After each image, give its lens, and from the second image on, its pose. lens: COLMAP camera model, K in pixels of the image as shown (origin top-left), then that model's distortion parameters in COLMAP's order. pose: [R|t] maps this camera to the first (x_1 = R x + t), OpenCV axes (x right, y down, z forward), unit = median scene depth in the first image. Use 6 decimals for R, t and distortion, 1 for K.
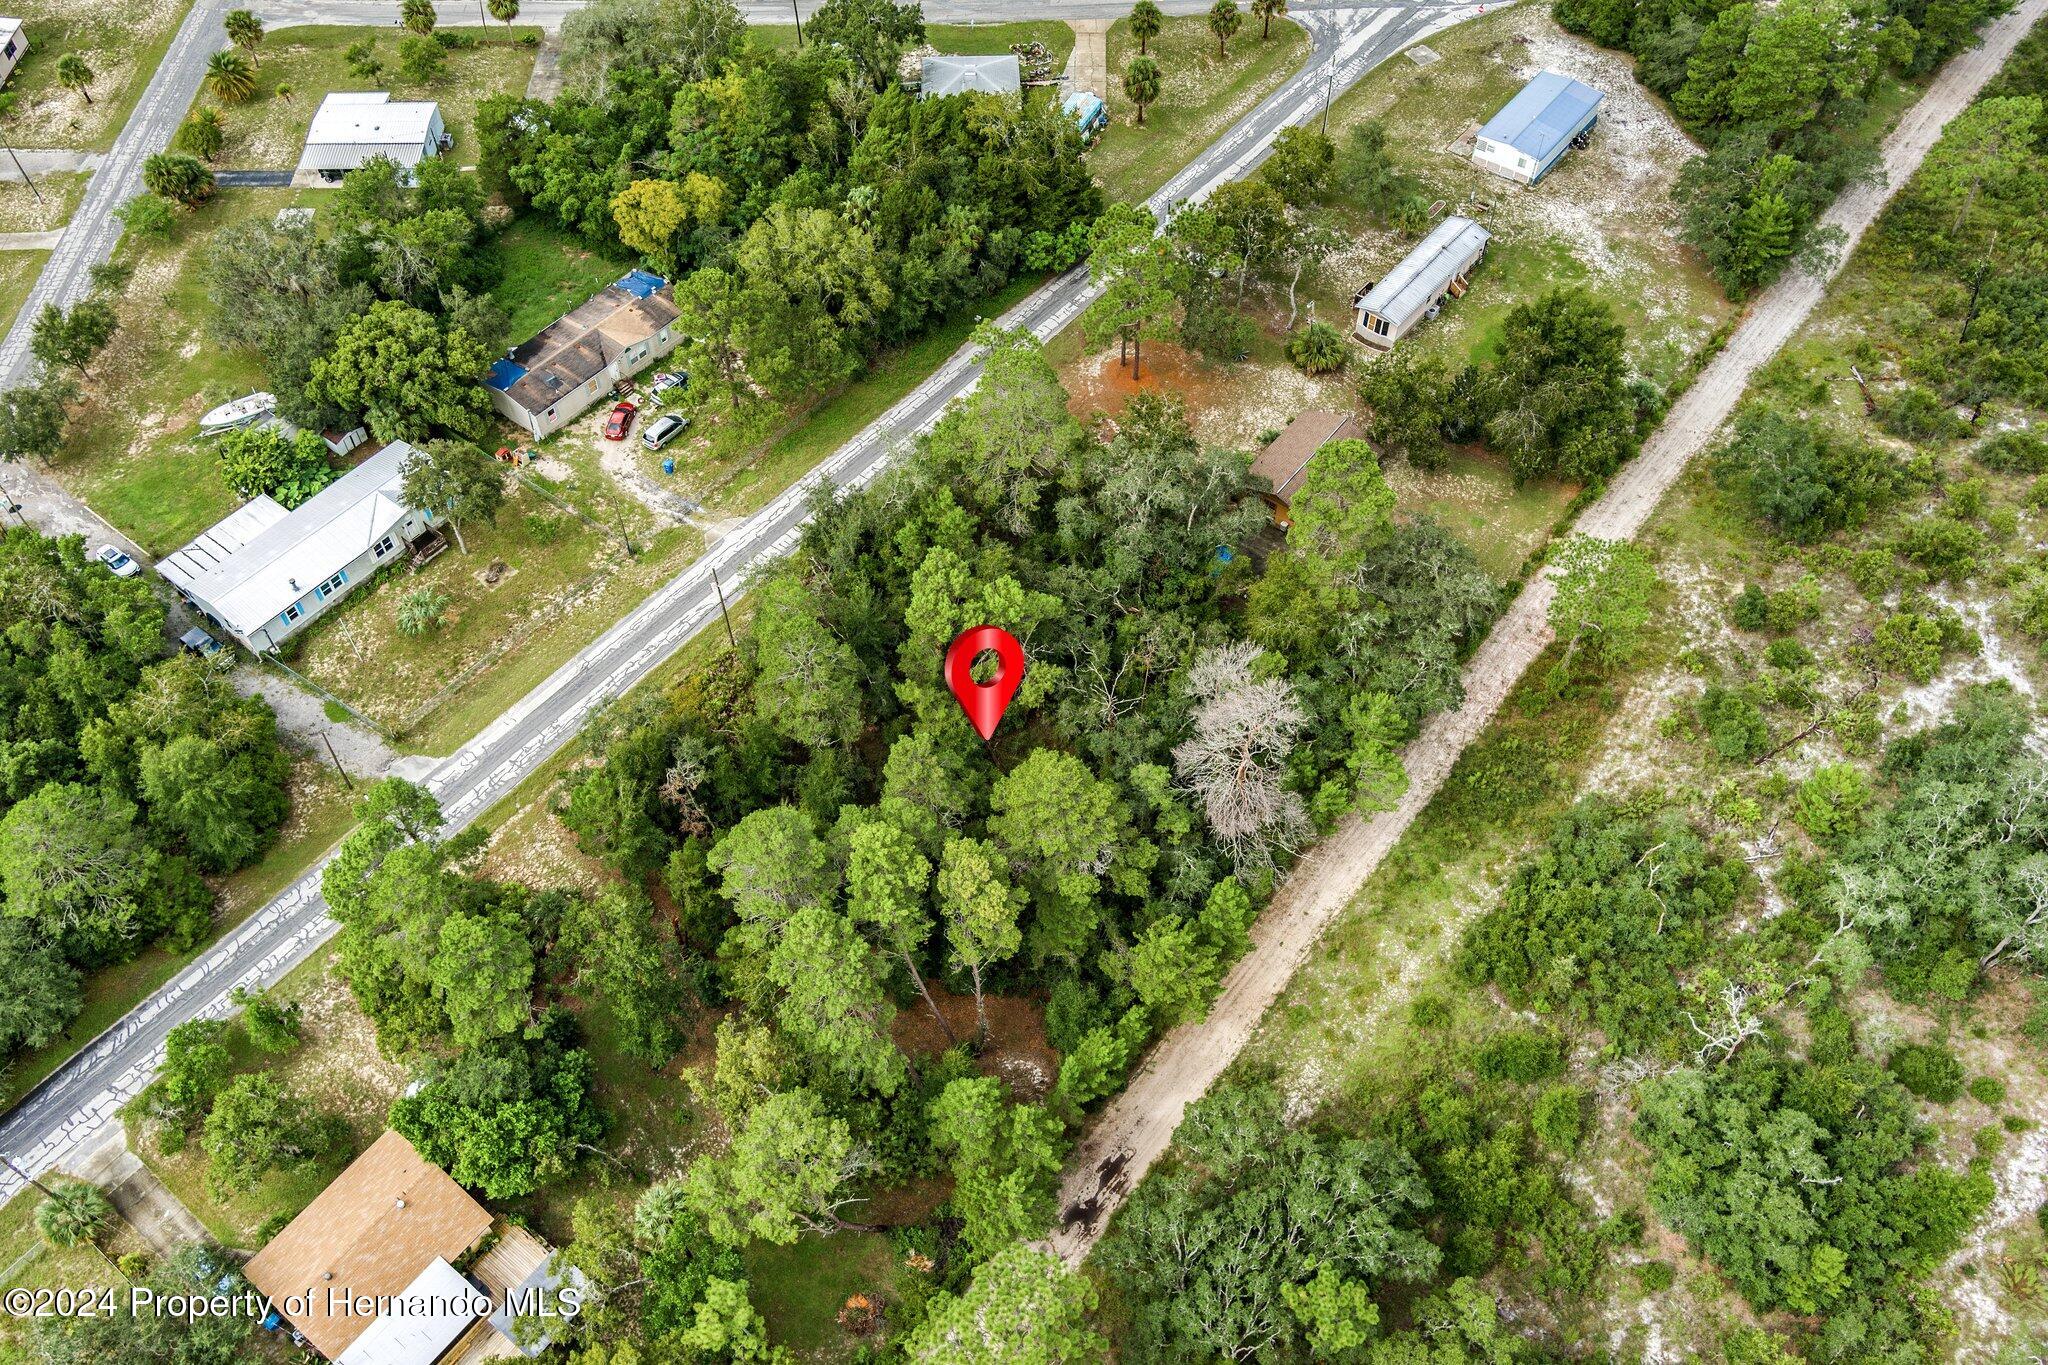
lens RADIAL K [[1652.4, 0, 1022.6], [0, 1652.4, 681.7], [0, 0, 1]] dist [-0.007222, 0.009358]
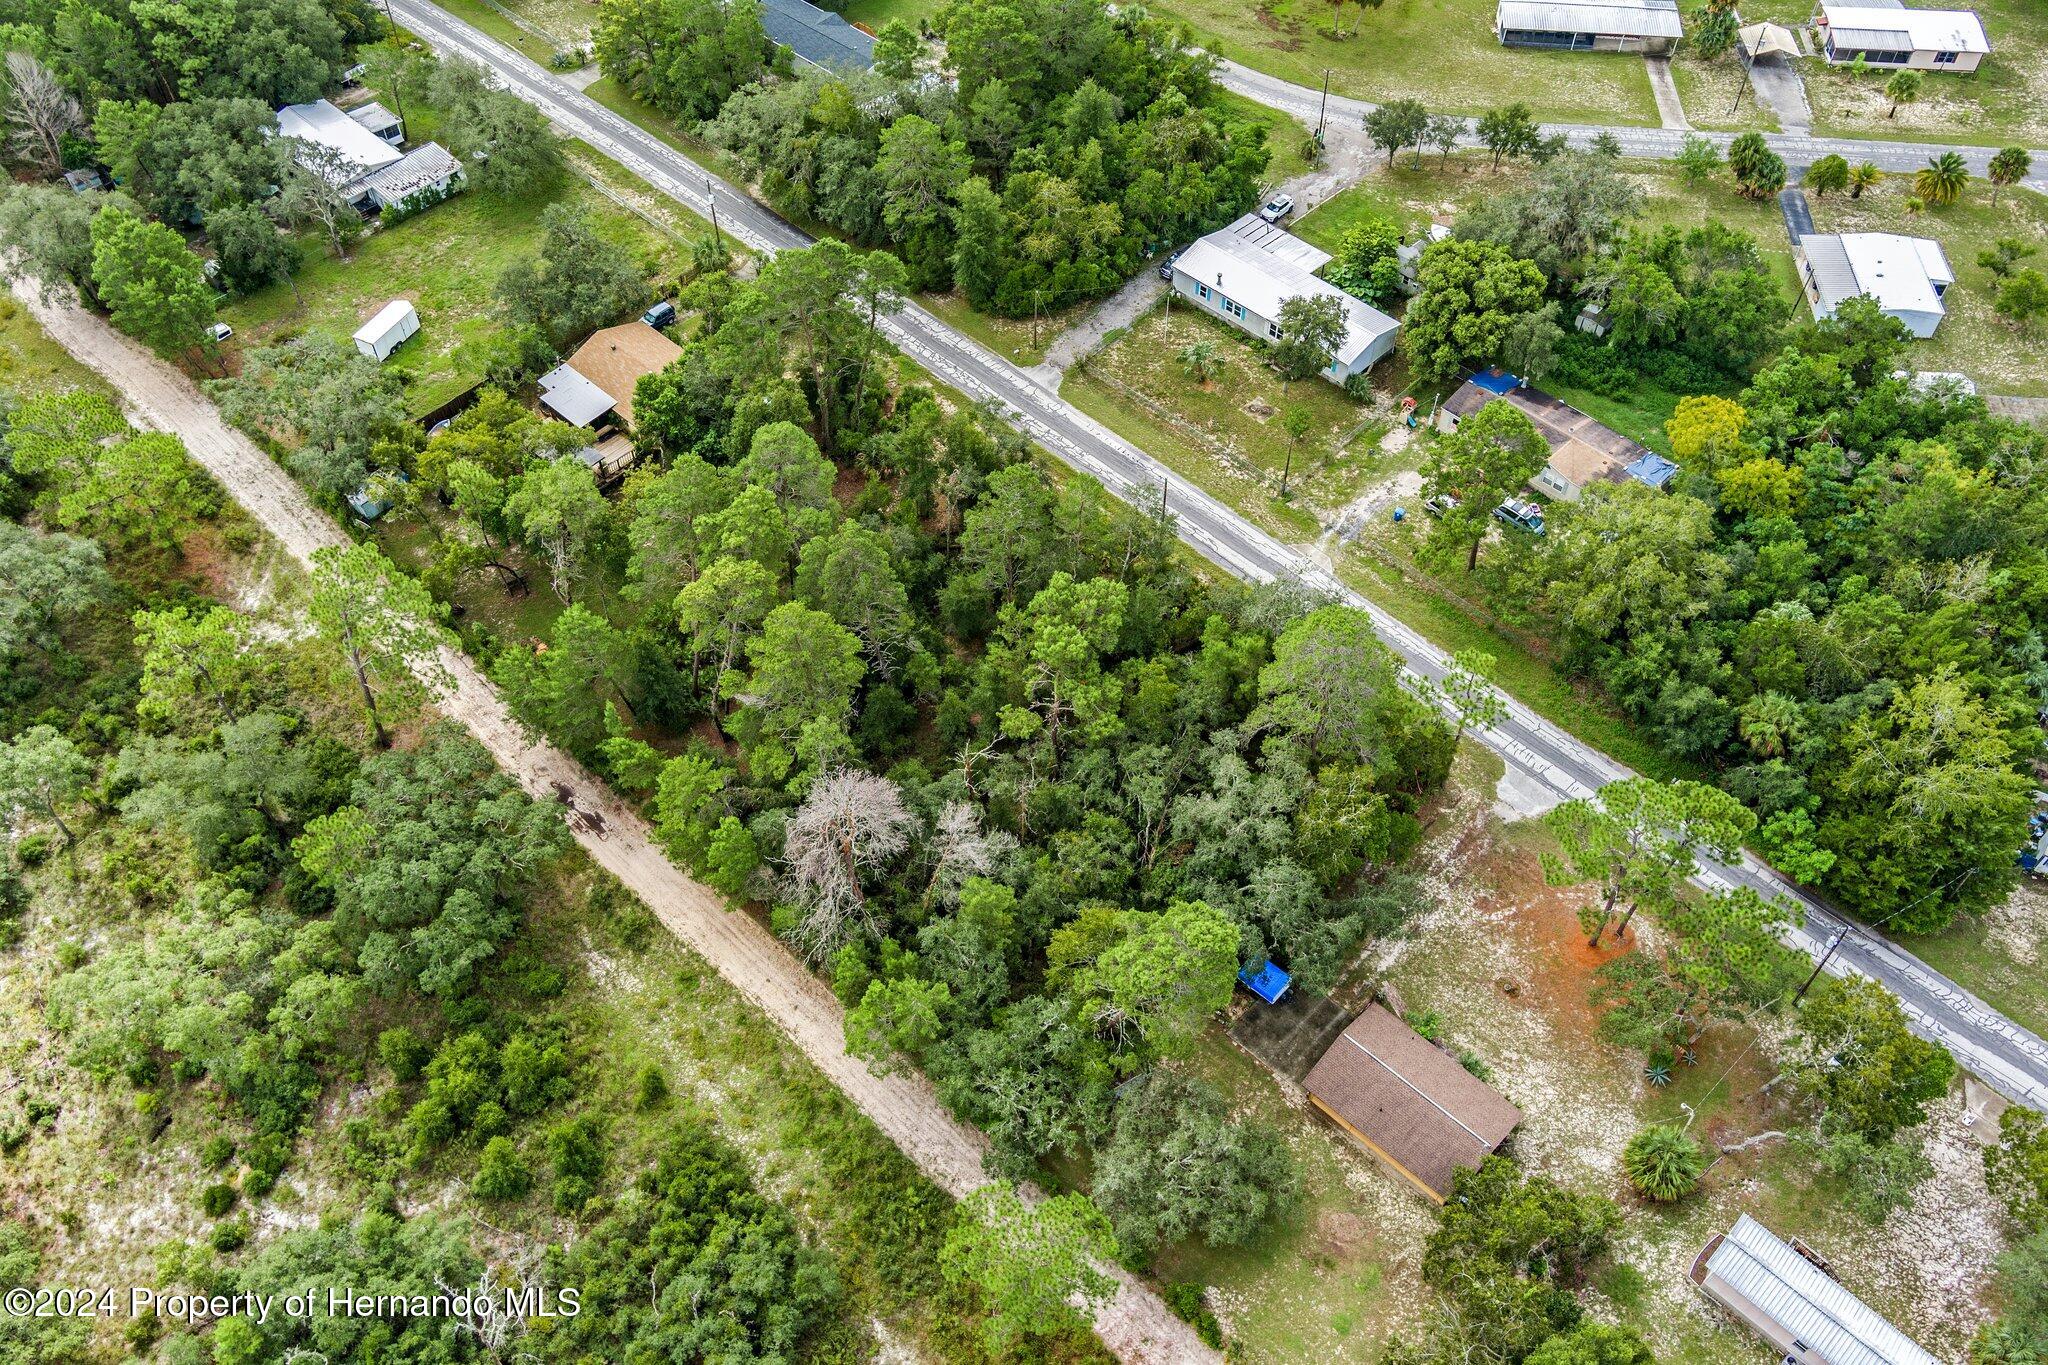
lens RADIAL K [[1652.4, 0, 1021.1], [0, 1652.4, 681.4], [0, 0, 1]] dist [-0.007222, 0.009358]
pose [[-0.101549, 0.769654, -0.630333, 0.538220], [-0.787067, 0.325367, 0.524082, -0.461626], [0.608452, 0.549335, 0.572728, 0.364794]]
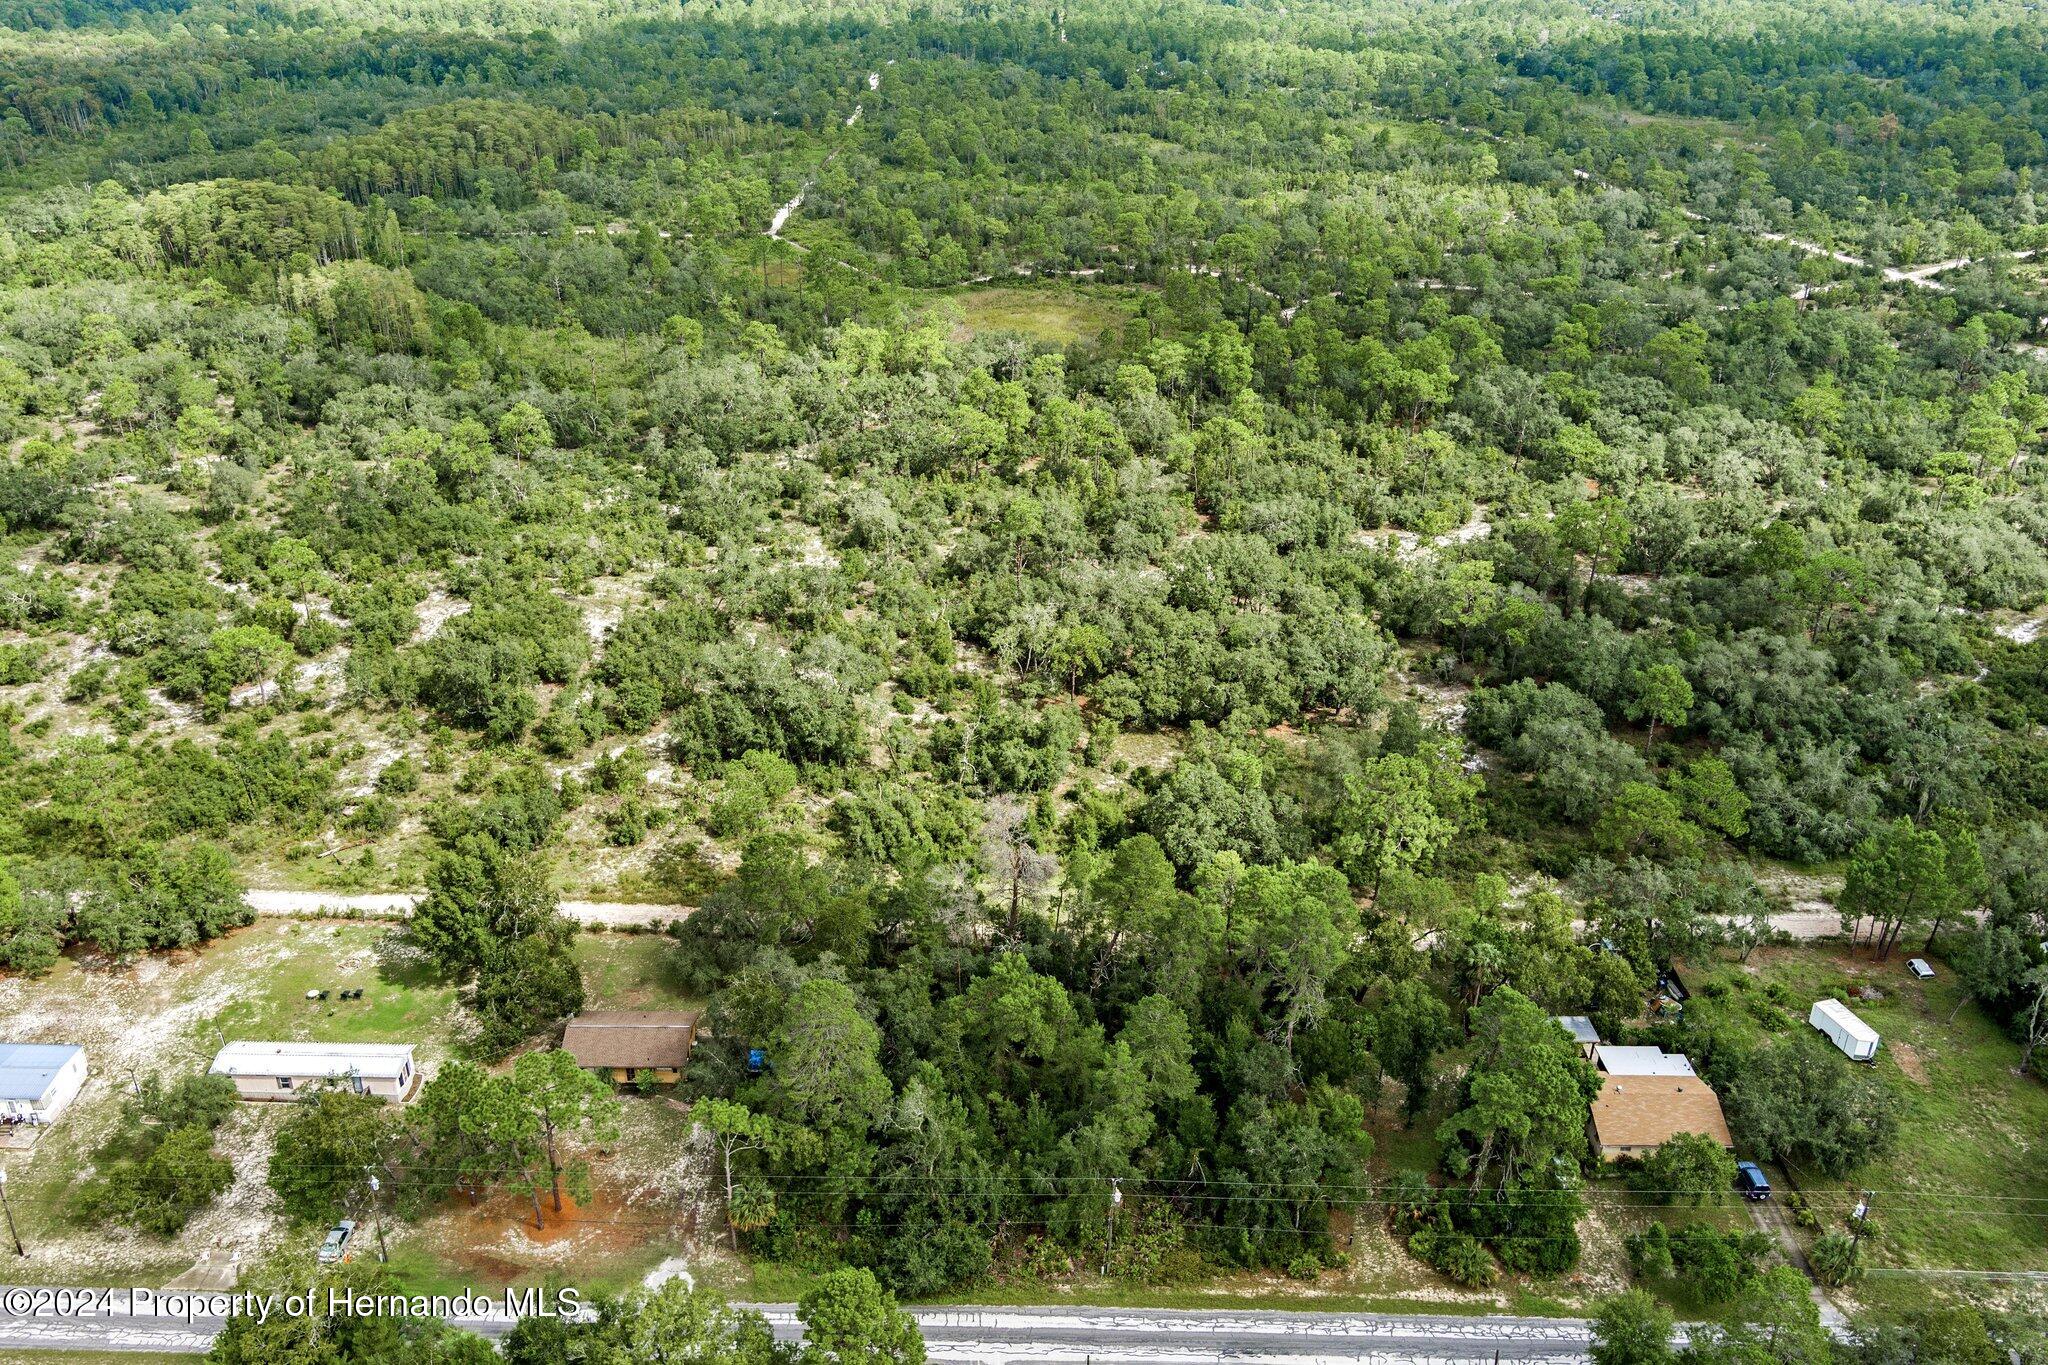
lens RADIAL K [[1652.4, 0, 1015.0], [0, 1652.4, 679.5], [0, 0, 1]] dist [-0.007222, 0.009358]
pose [[-0.606055, -0.359017, 0.709792, -0.697075], [0.626371, 0.334591, 0.704065, -0.850018], [-0.490262, 0.871295, 0.022097, 0.662993]]
